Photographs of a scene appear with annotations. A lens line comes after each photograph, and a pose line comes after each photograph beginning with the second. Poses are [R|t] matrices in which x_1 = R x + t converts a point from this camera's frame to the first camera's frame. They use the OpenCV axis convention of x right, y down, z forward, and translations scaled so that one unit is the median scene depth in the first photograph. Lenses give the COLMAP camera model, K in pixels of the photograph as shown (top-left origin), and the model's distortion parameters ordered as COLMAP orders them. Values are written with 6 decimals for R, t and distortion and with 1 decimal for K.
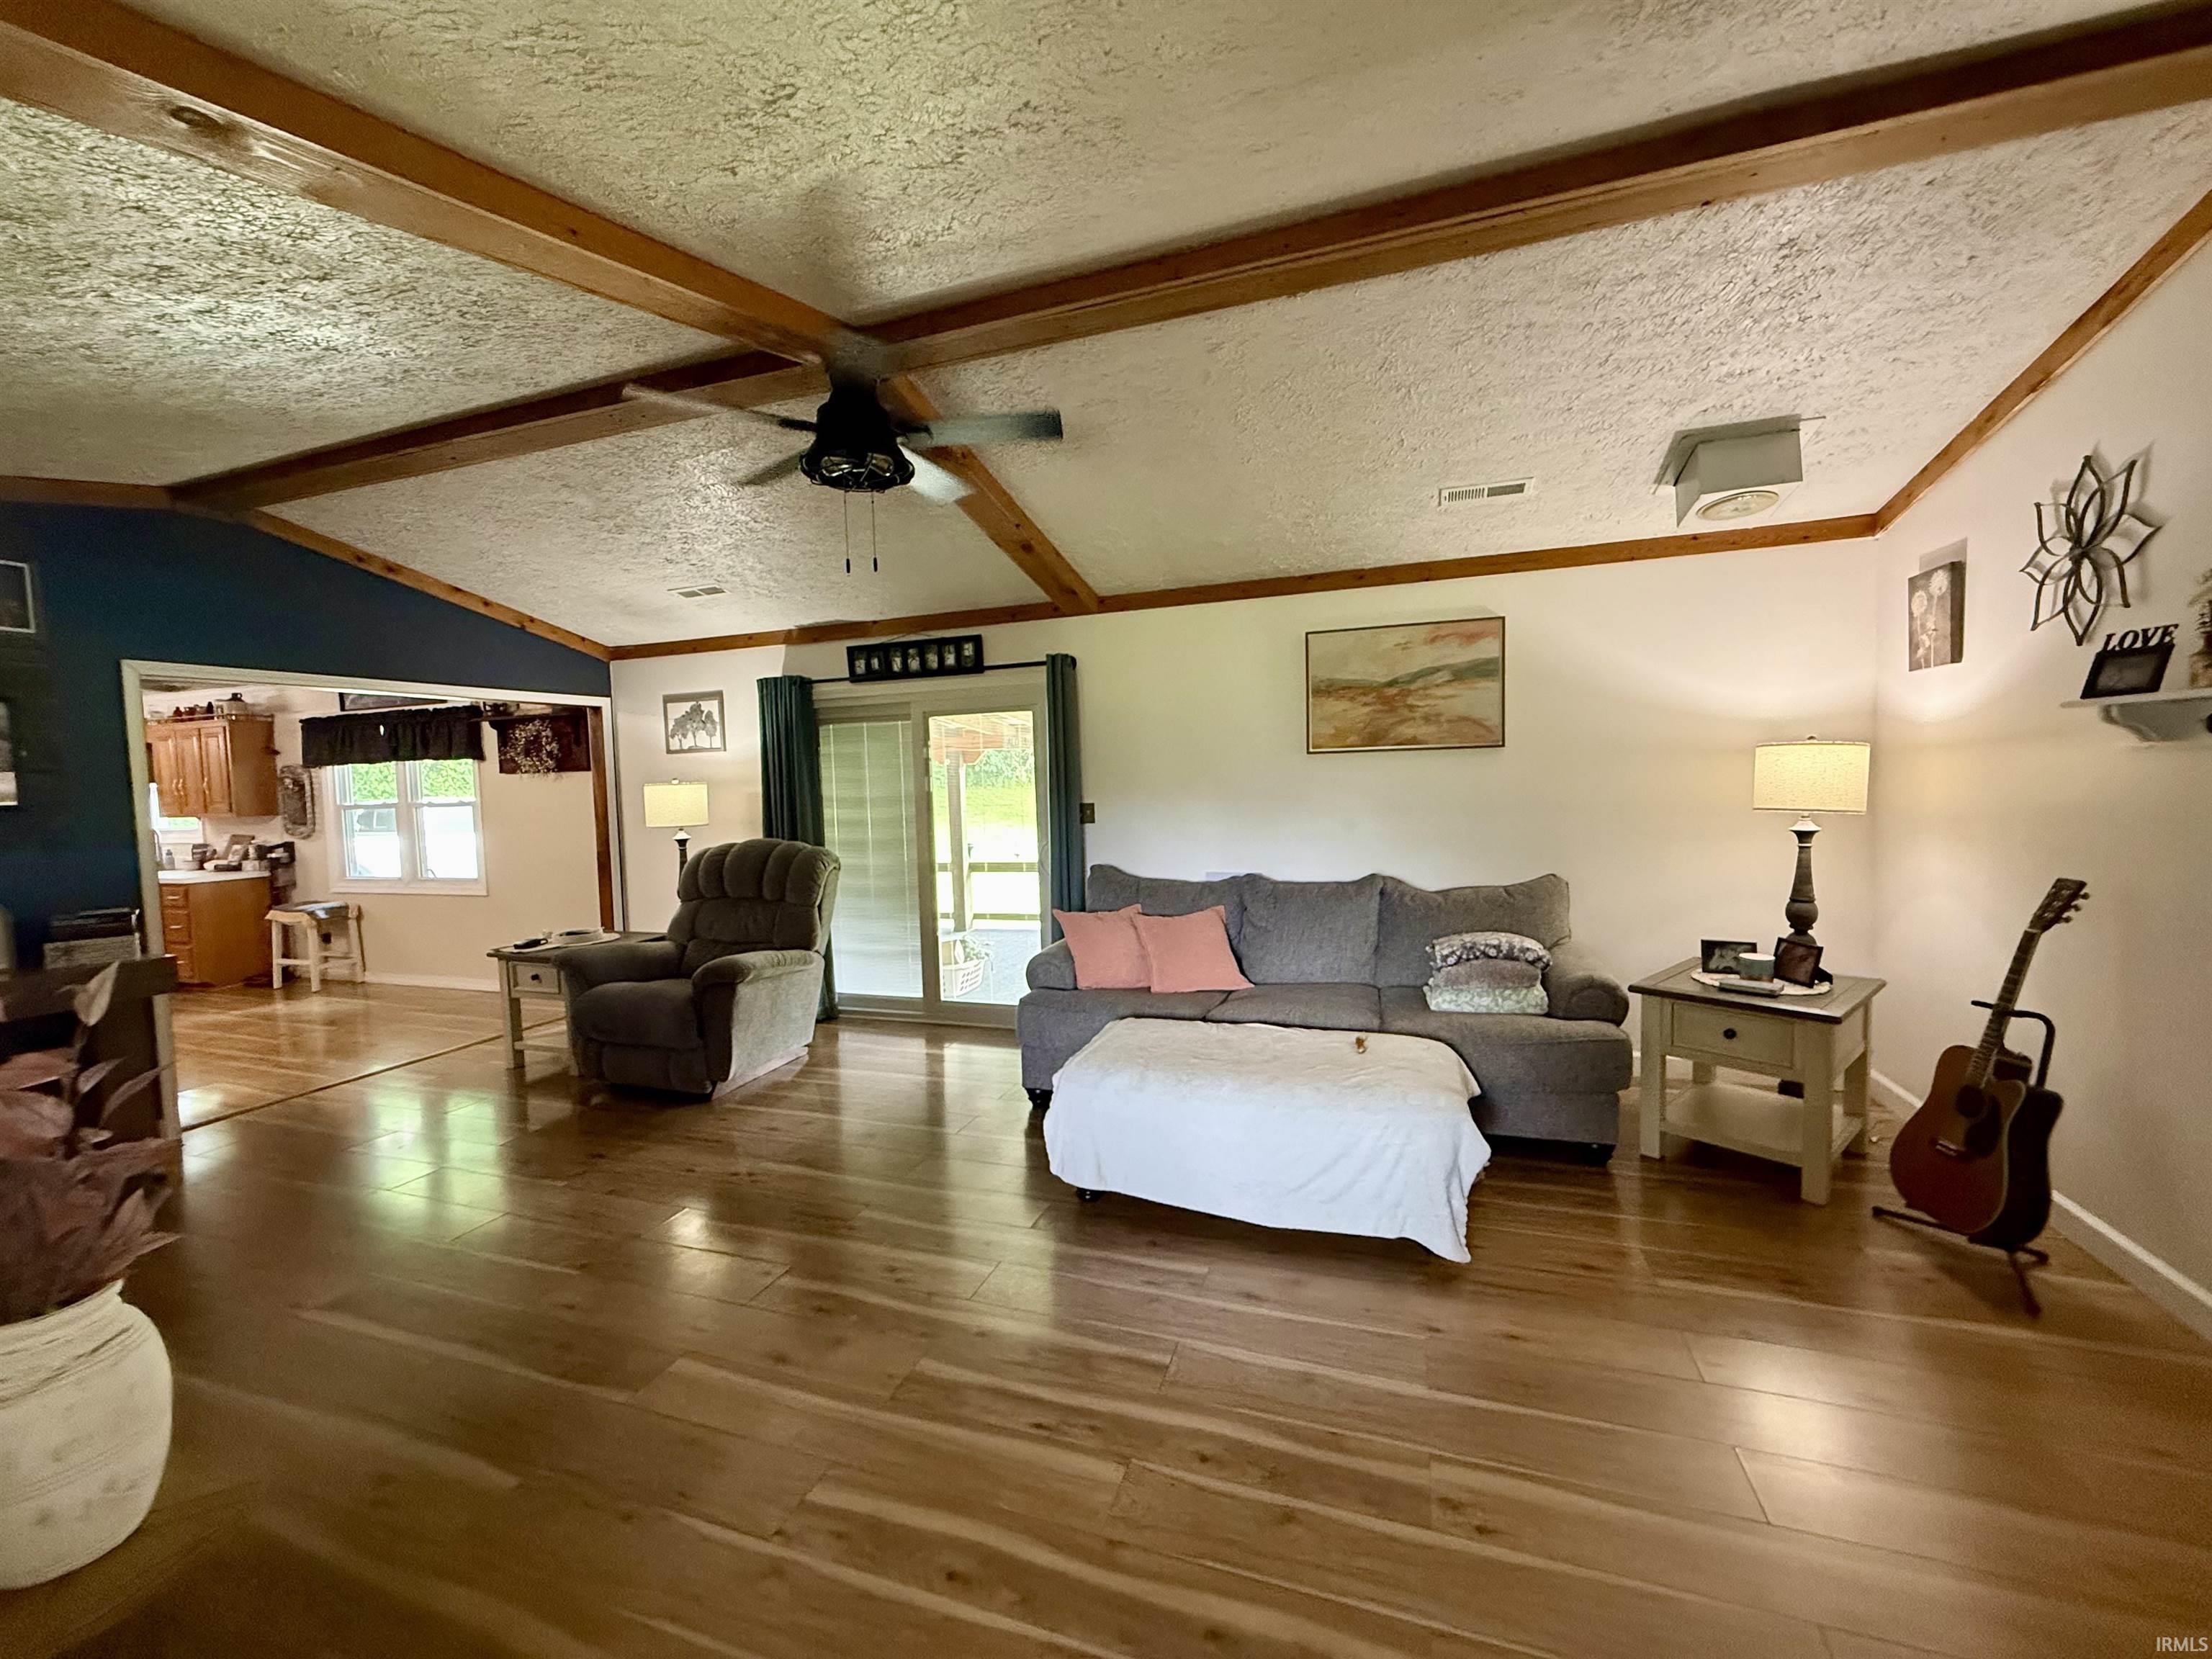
lens RADIAL K [[874.2, 0, 1093.8], [0, 874.2, 839.1], [0, 0, 1]] dist [0.000342, 0.000170]
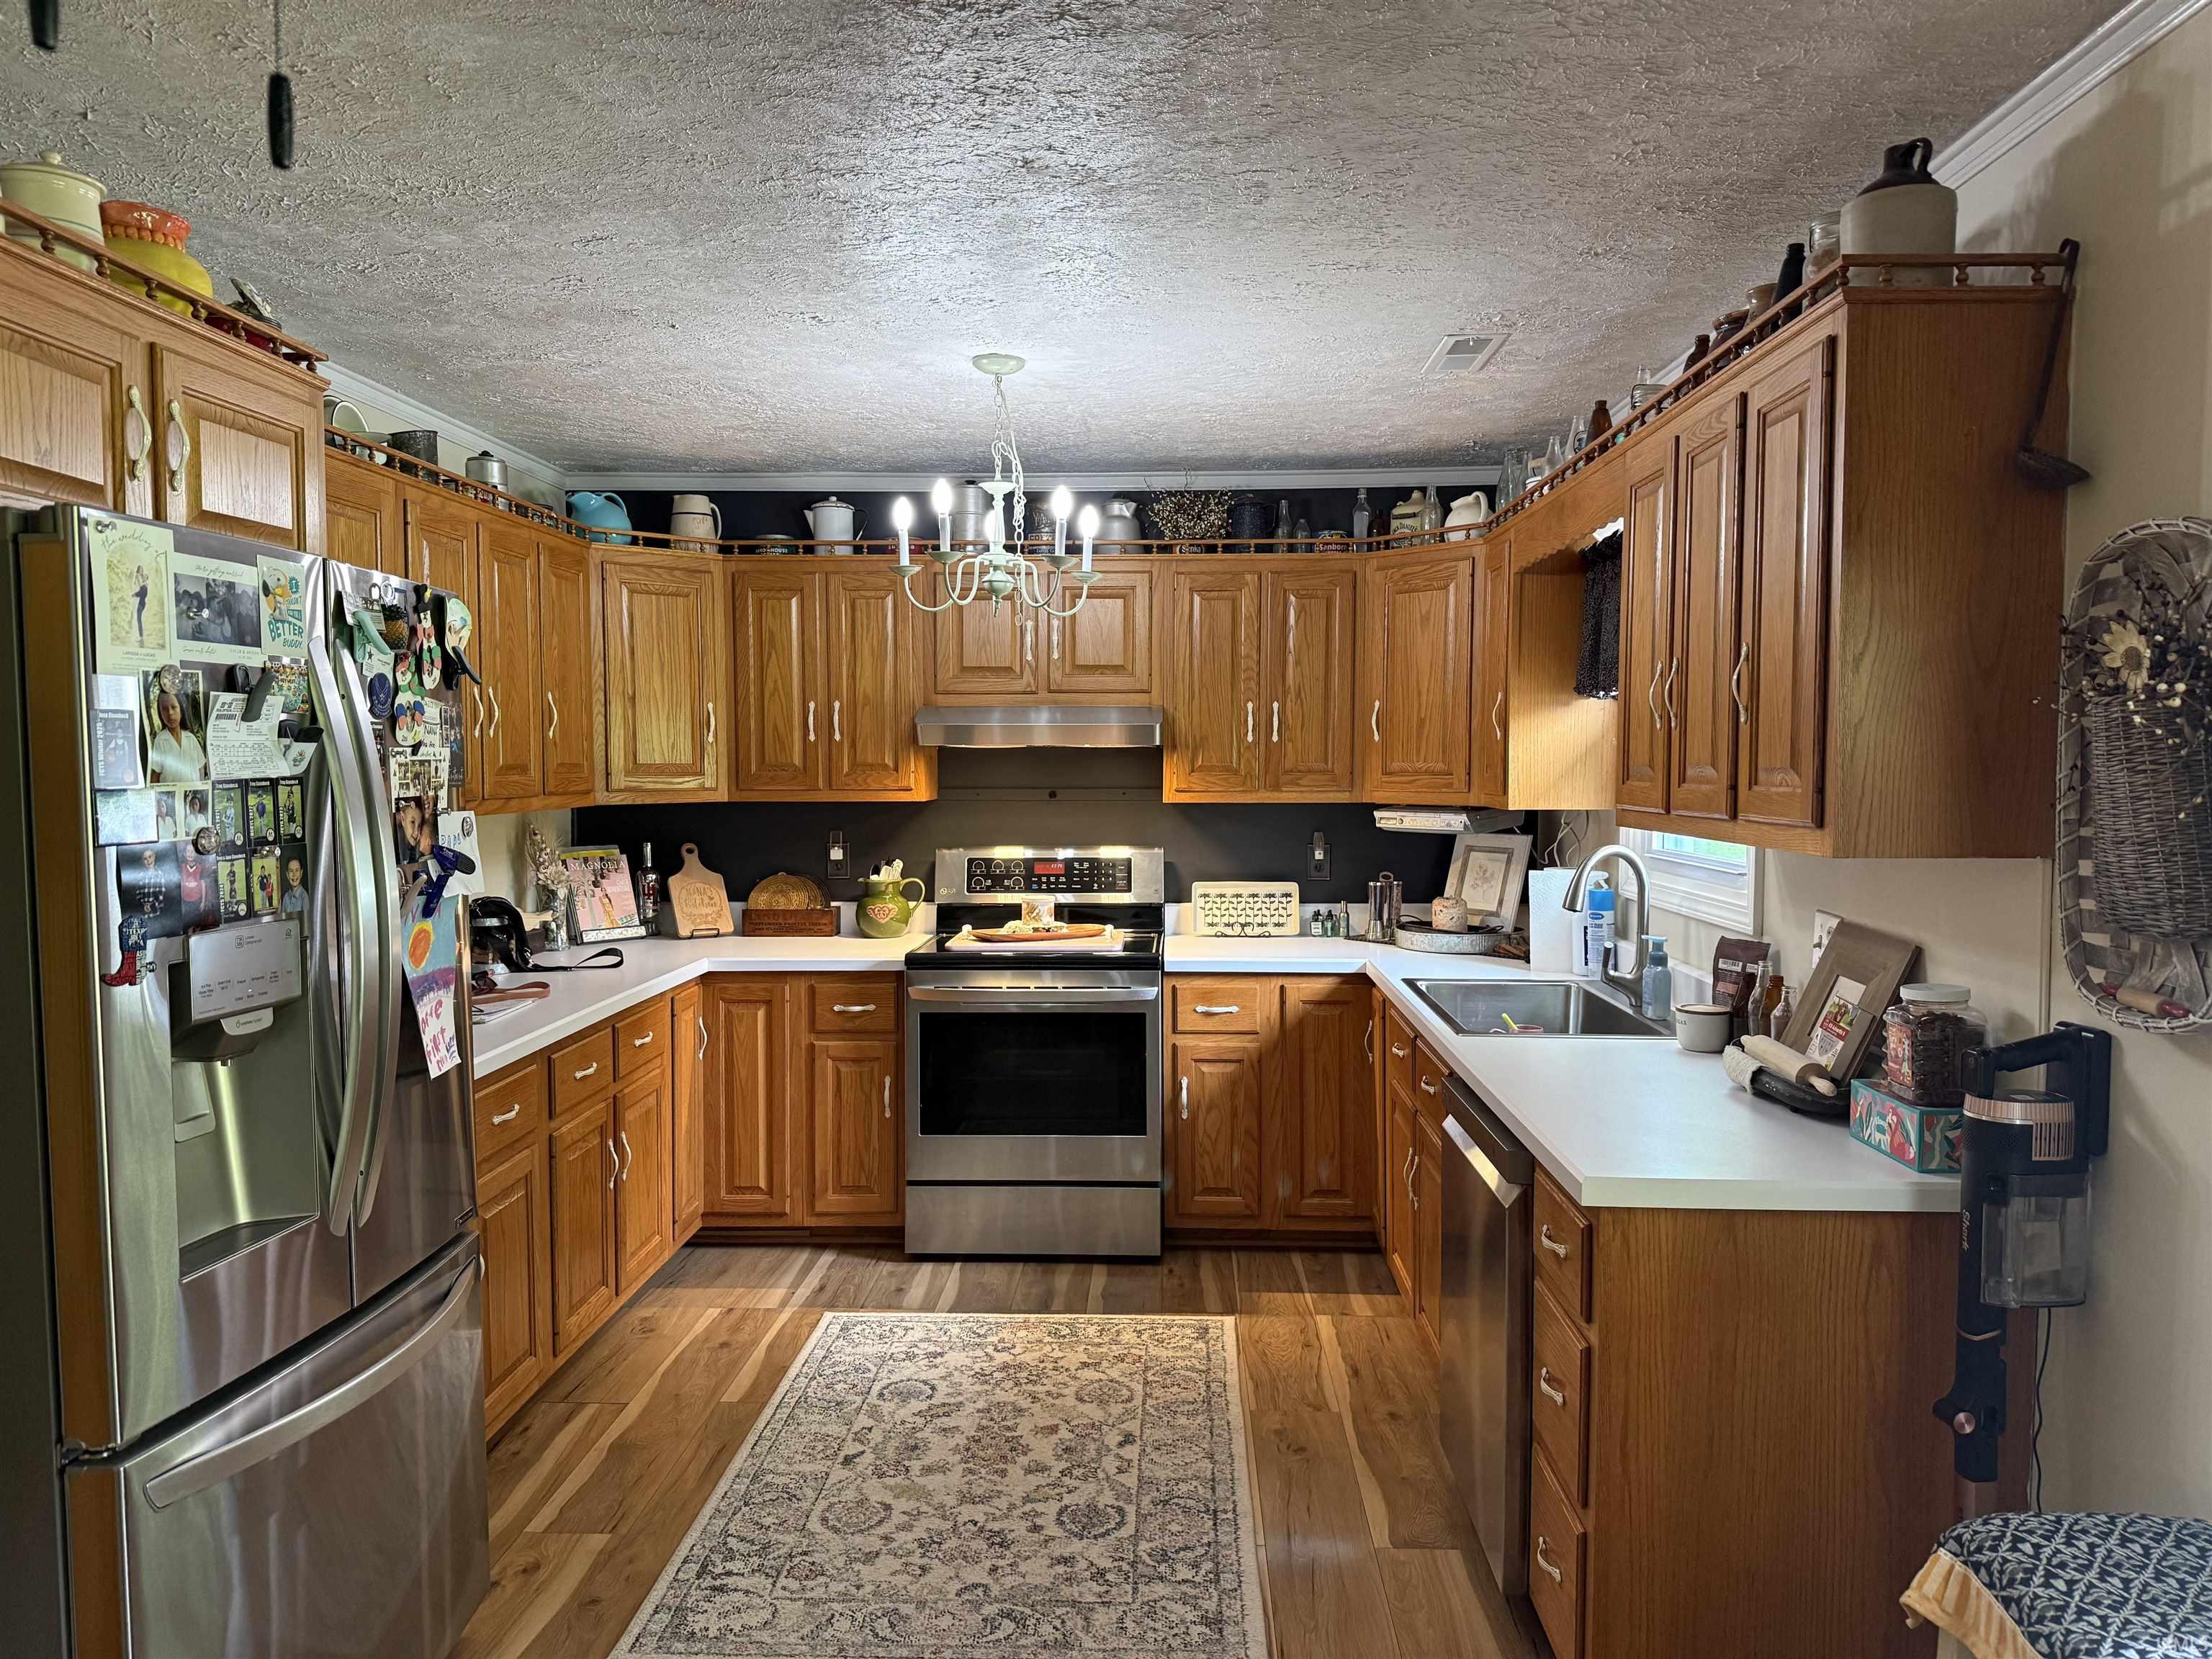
lens RADIAL K [[1566.7, 0, 1100.5], [0, 1566.7, 822.4], [0, 0, 1]] dist [0.085590, -0.093848]
pose [[0.298446, 0.070813, -0.951796, -1.197544], [-0.074534, 0.995928, 0.050725, -0.064170], [0.951512, 0.055802, 0.302509, 1.264692]]
